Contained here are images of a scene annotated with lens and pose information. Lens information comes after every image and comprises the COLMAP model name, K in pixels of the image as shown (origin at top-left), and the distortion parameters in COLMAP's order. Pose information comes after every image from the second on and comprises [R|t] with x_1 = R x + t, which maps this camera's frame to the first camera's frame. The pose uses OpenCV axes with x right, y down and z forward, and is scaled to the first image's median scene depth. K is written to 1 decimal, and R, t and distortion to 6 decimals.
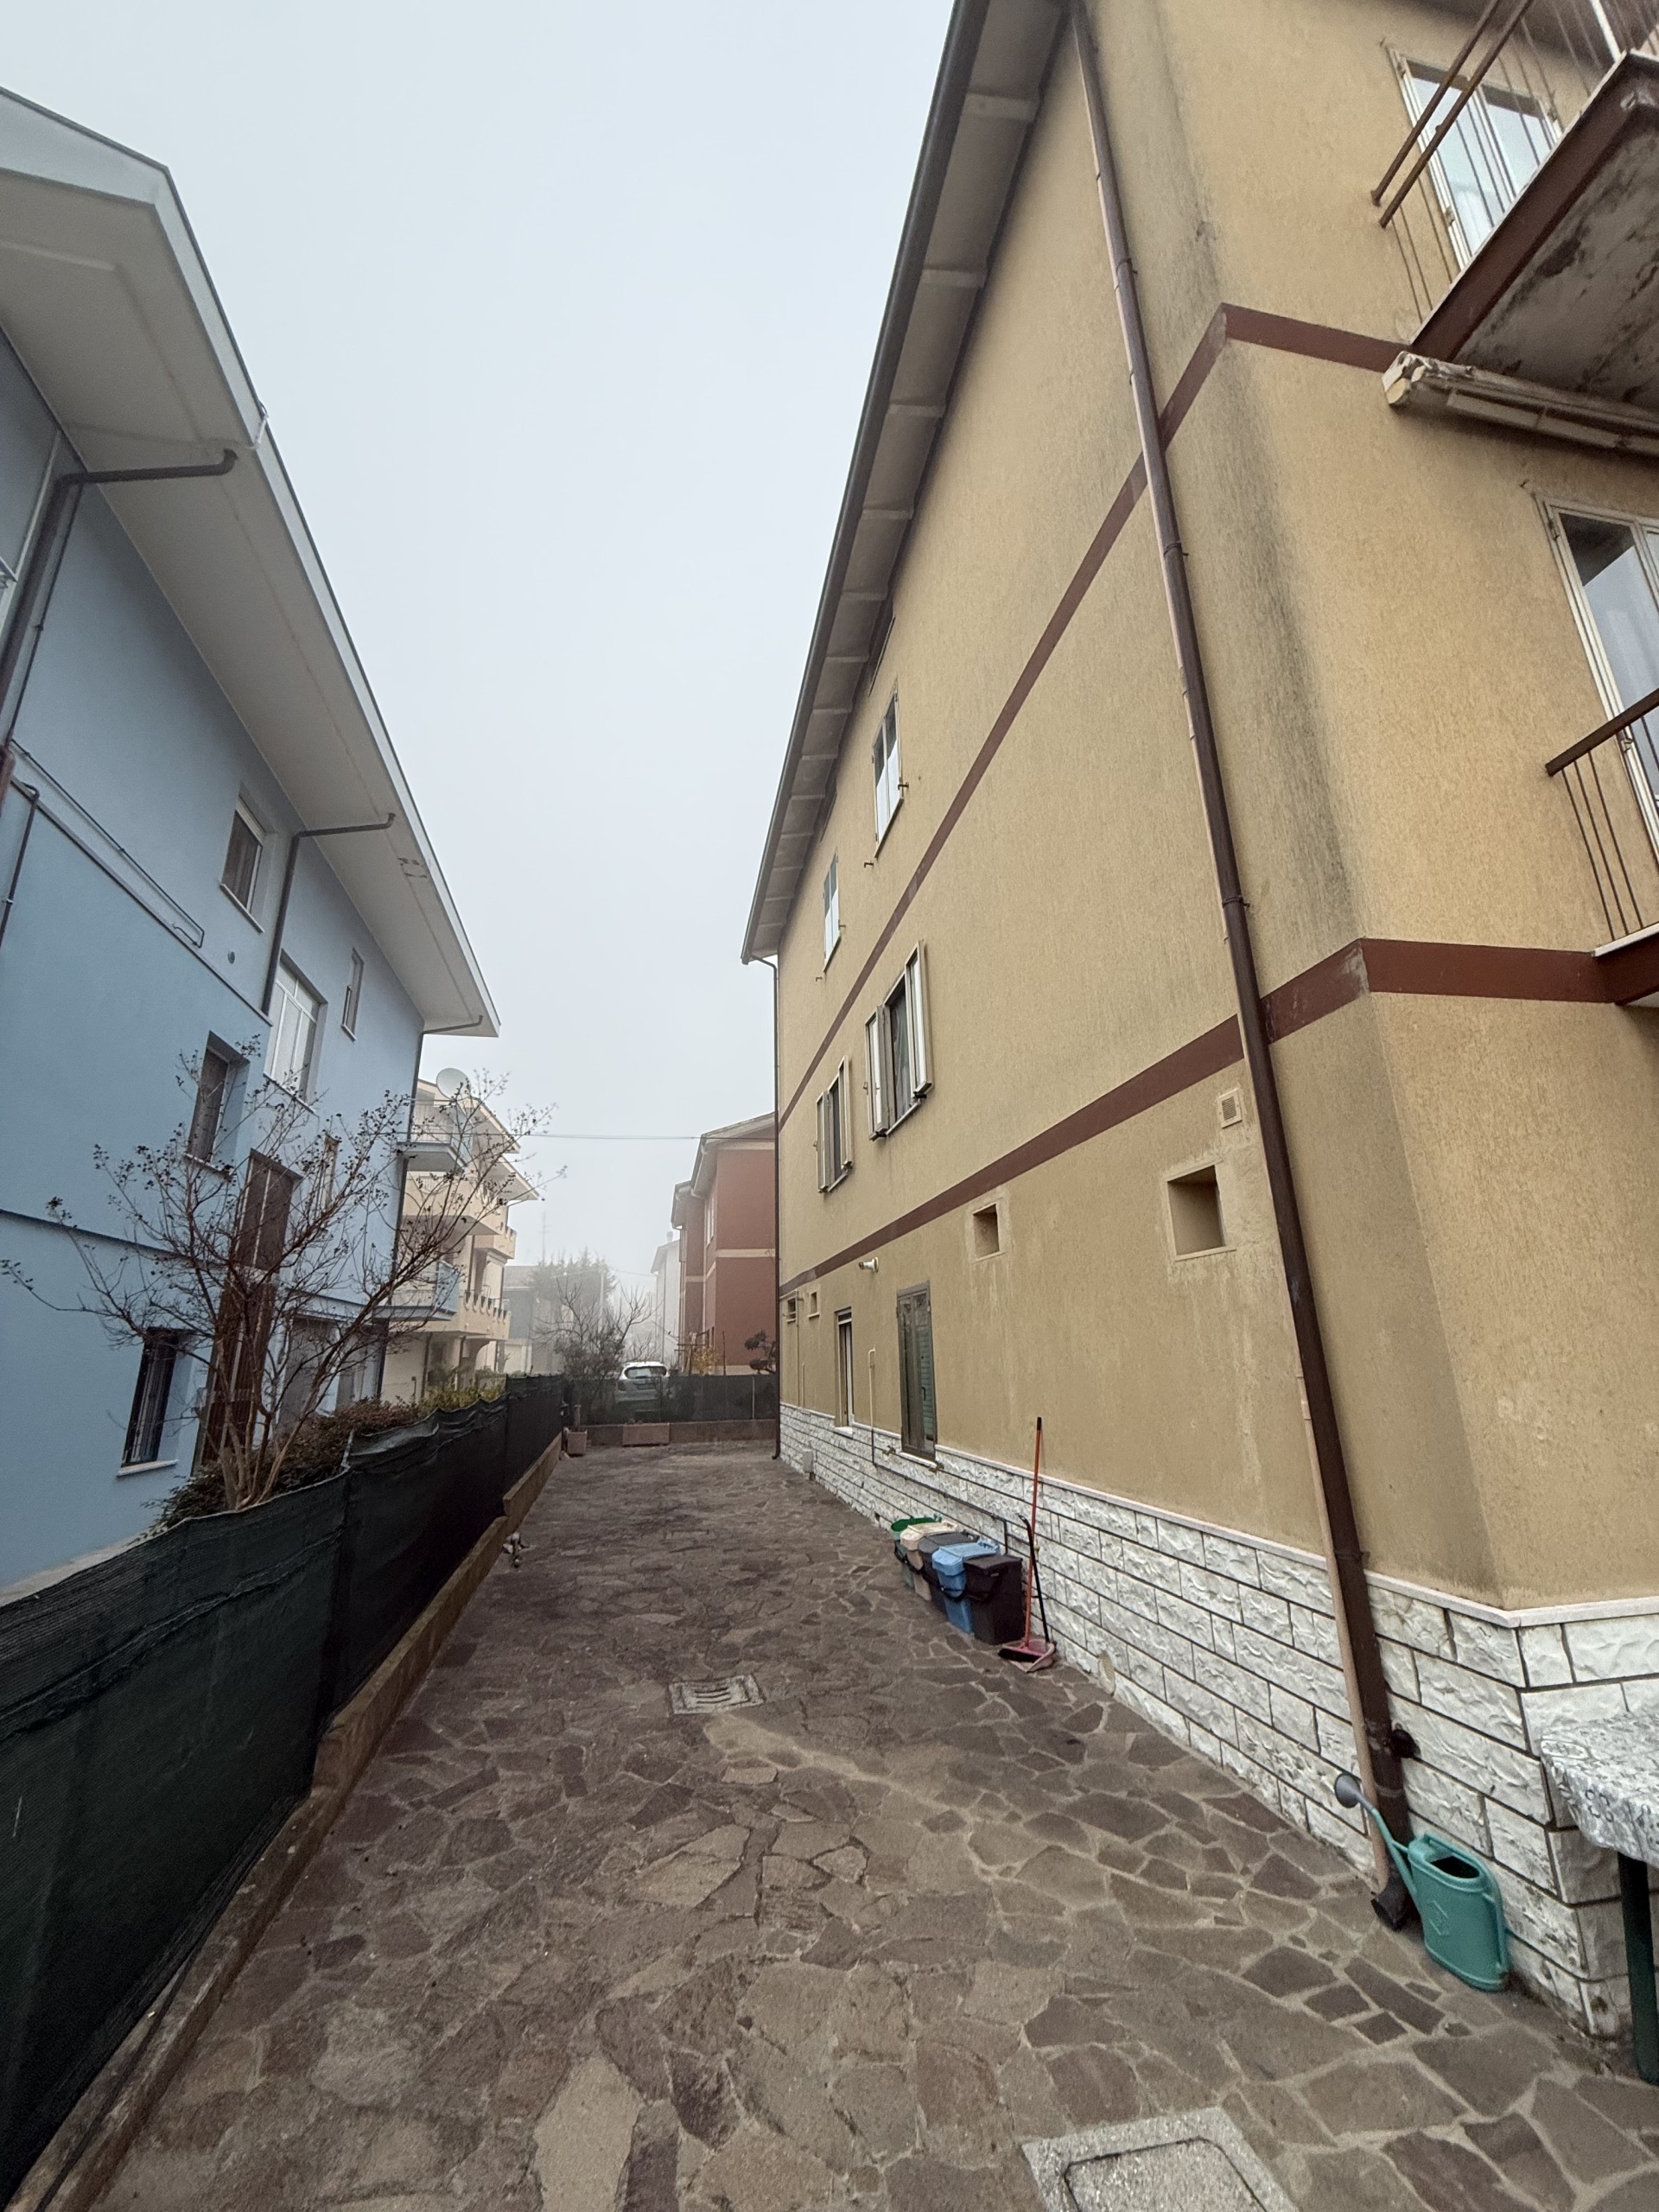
lens RADIAL K [[874.6, 0, 829.0], [0, 874.6, 1098.9], [0, 0, 1]] dist [-0.000542, -0.000351]
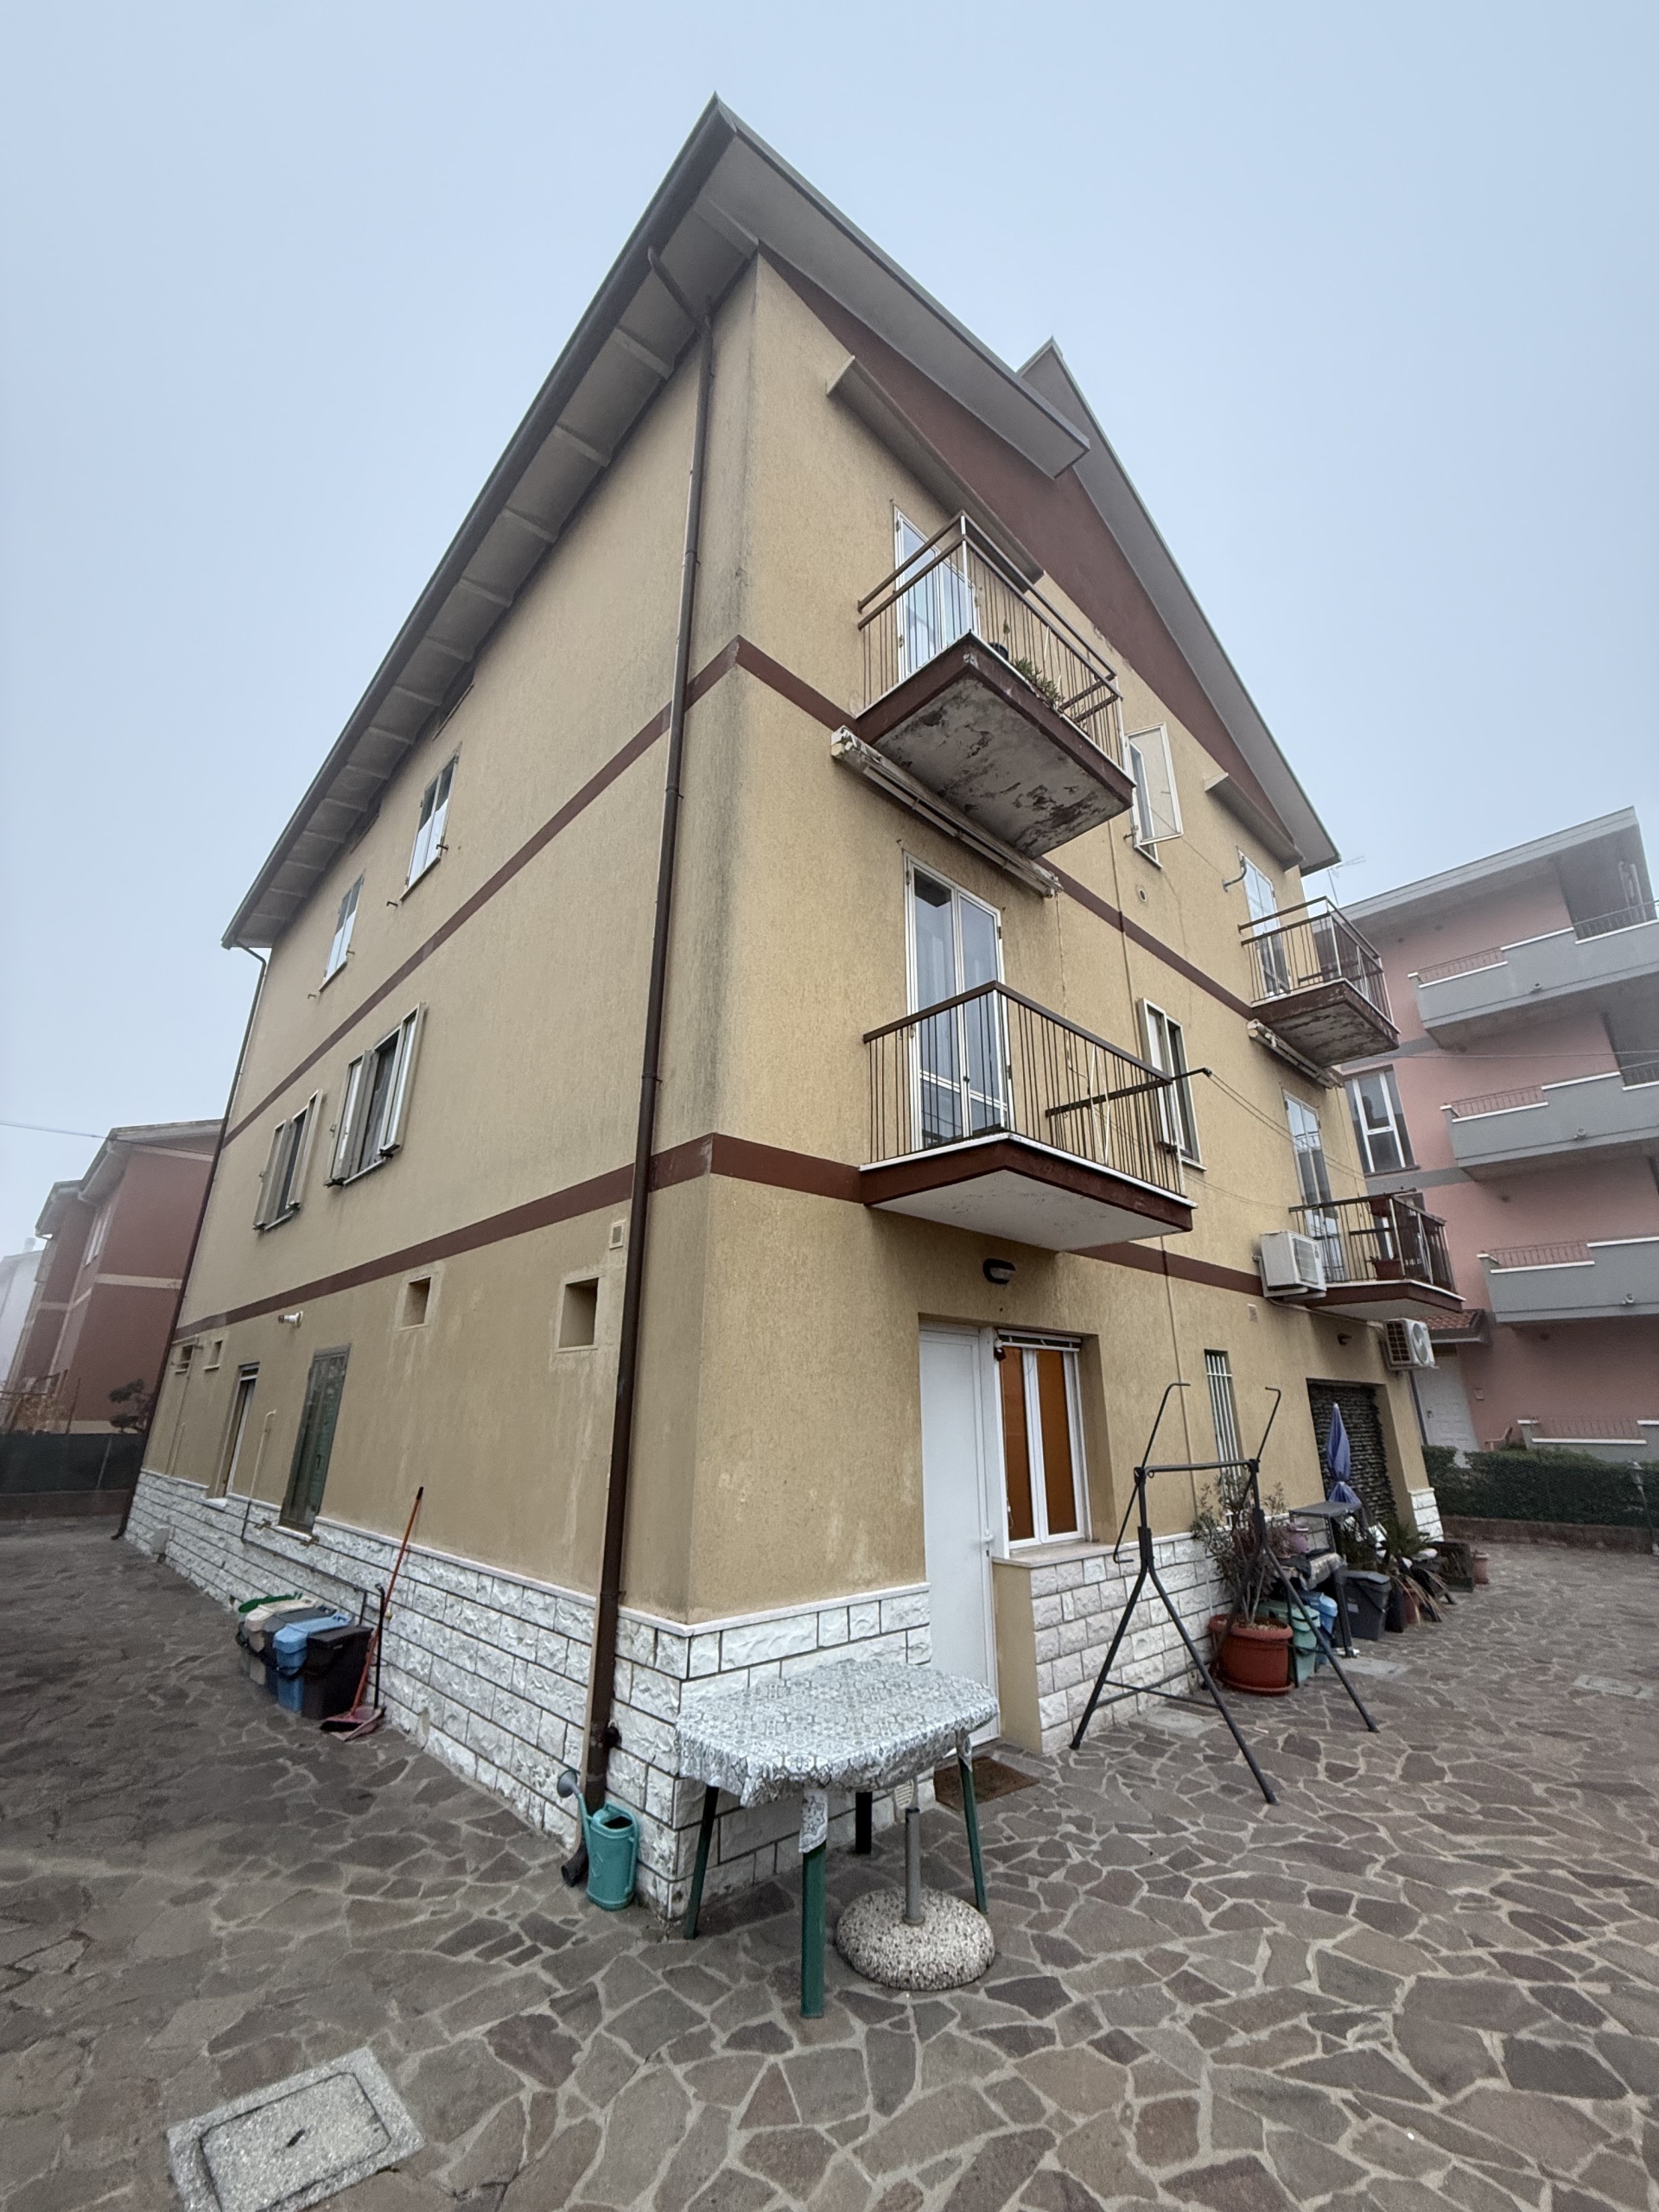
lens RADIAL K [[874.6, 0, 832.8], [0, 874.6, 1101.9], [0, 0, 1]] dist [-0.000542, -0.000351]
pose [[0.842429, 0.206402, 0.497707, 0.055029], [-0.176007, 0.978462, -0.107861, -0.096450], [-0.509250, 0.003266, 0.860613, -0.243868]]
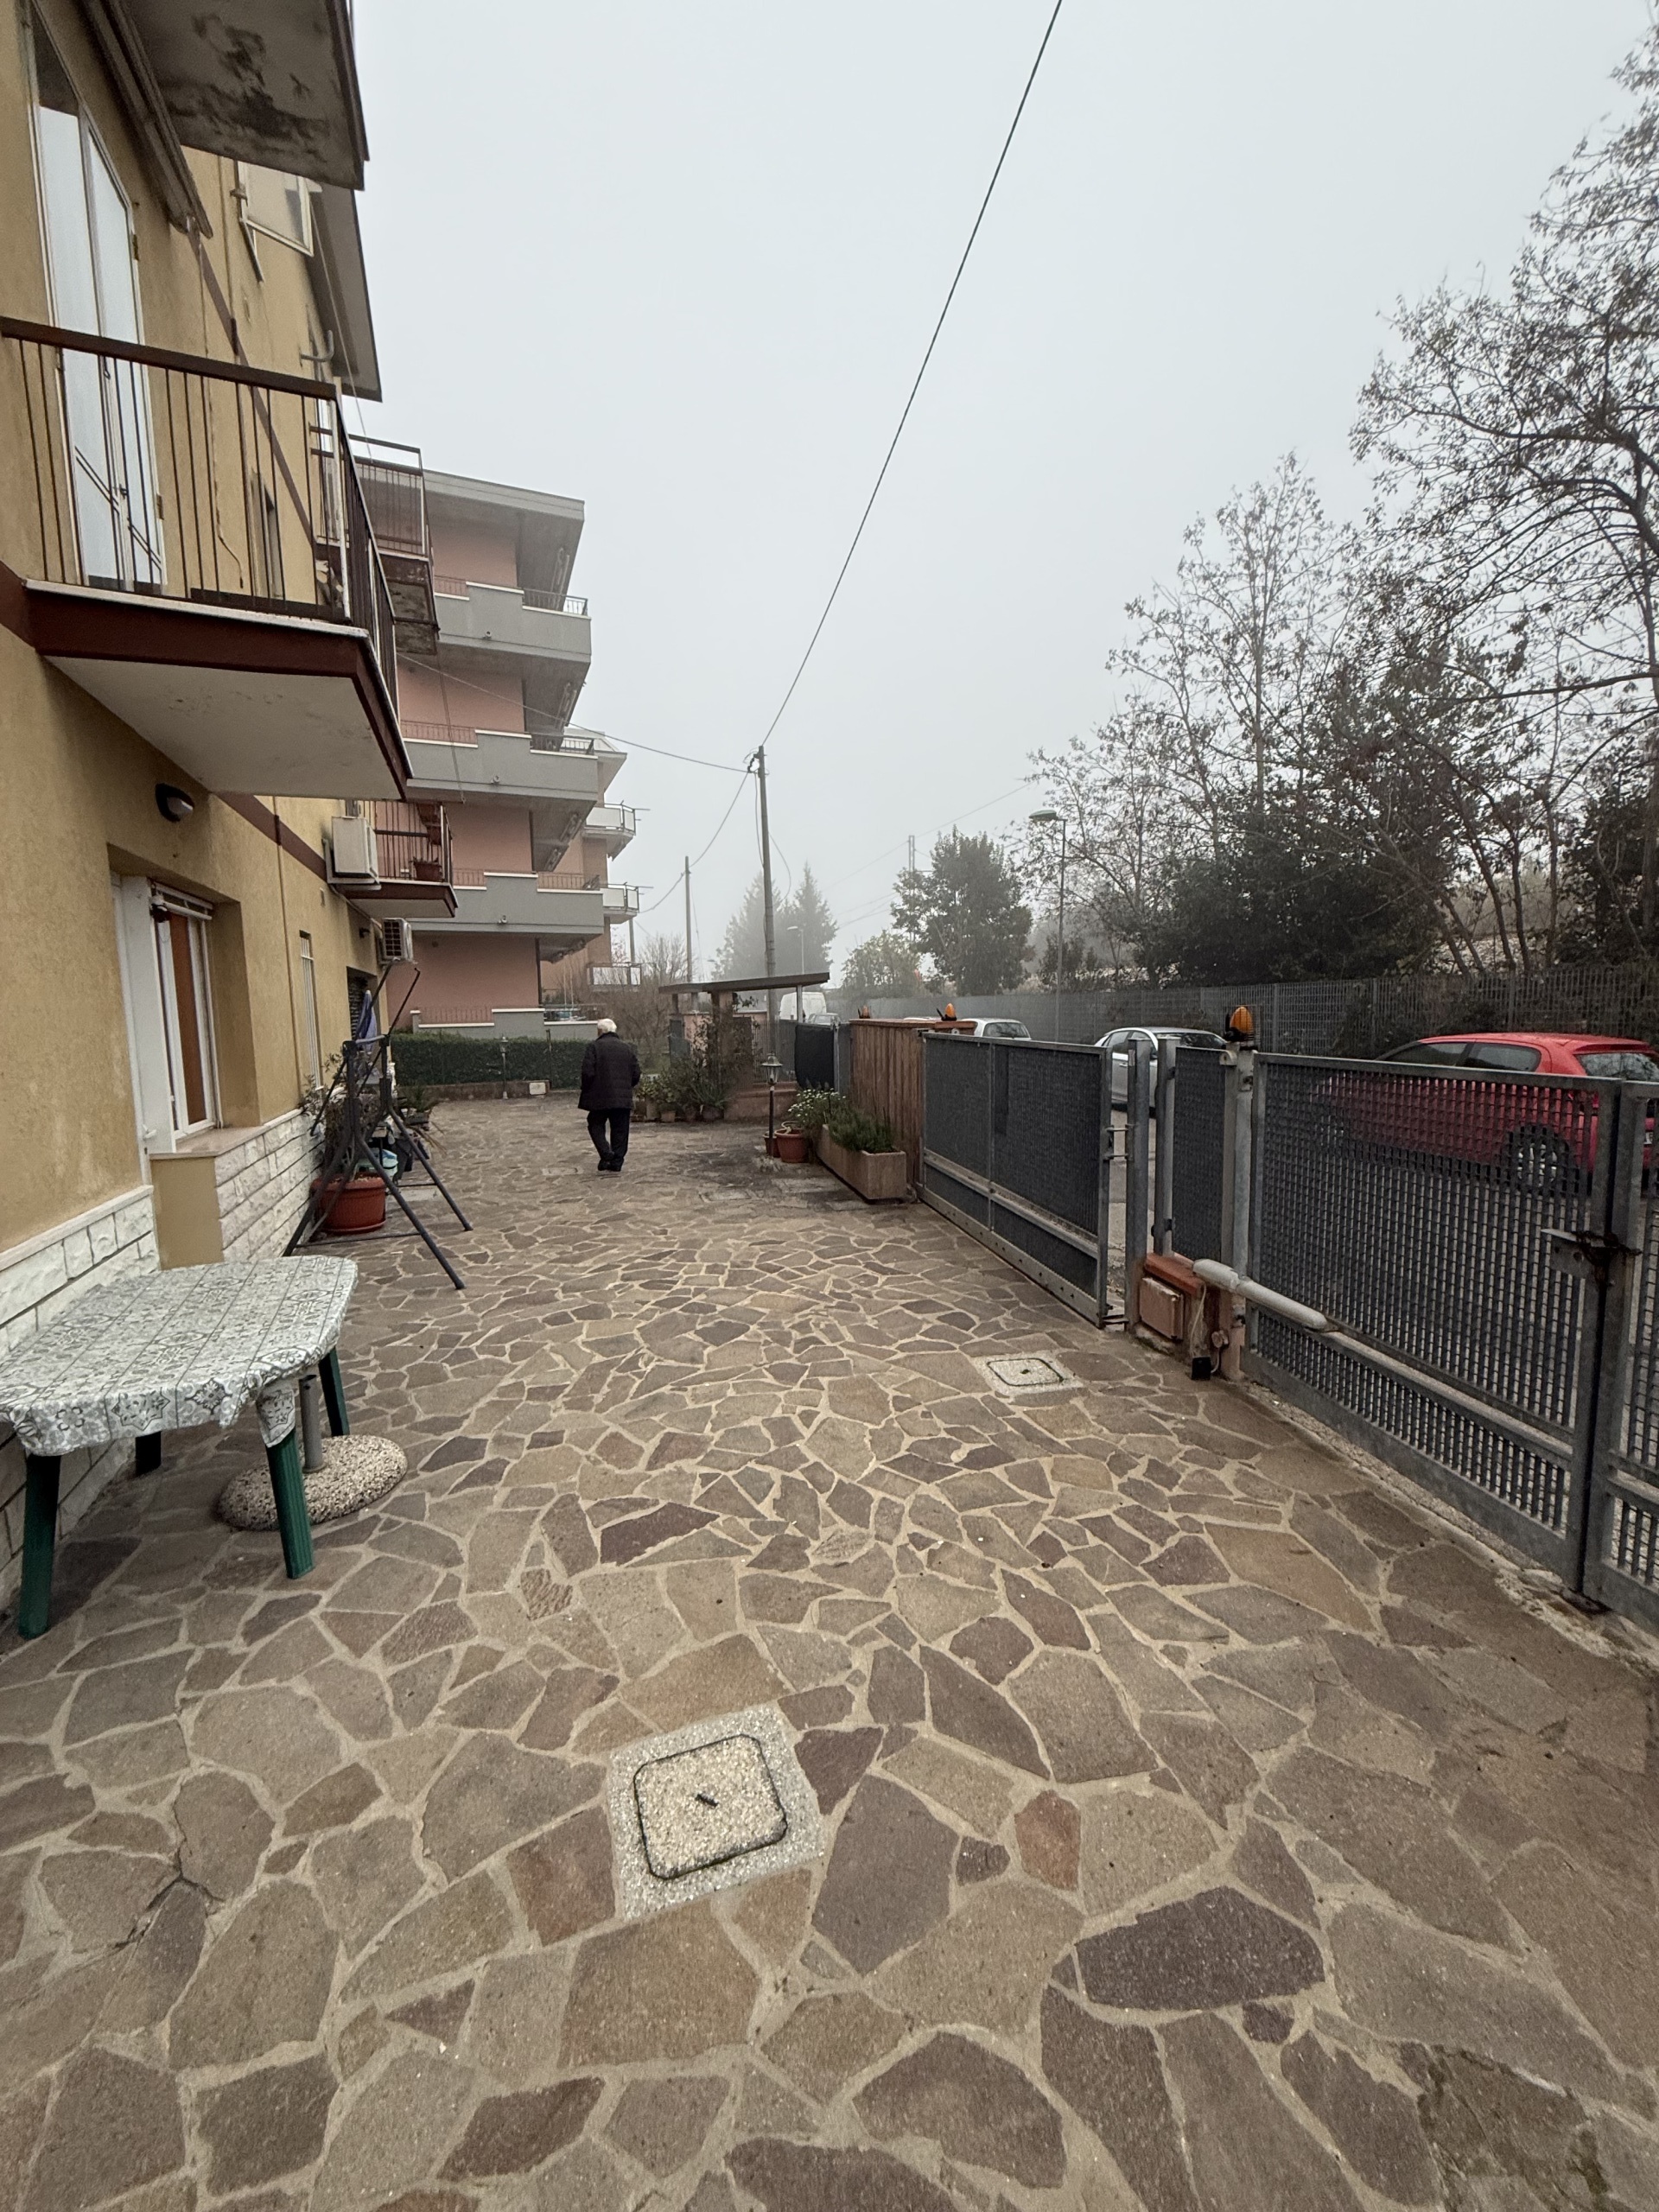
lens RADIAL K [[874.6, 0, 828.0], [0, 874.6, 1103.7], [0, 0, 1]] dist [-0.000542, -0.000351]
pose [[-0.173914, -0.080809, 0.981440, -0.159991], [-0.259460, 0.965173, 0.033492, 0.091006], [-0.949965, -0.248820, -0.188824, 0.231751]]
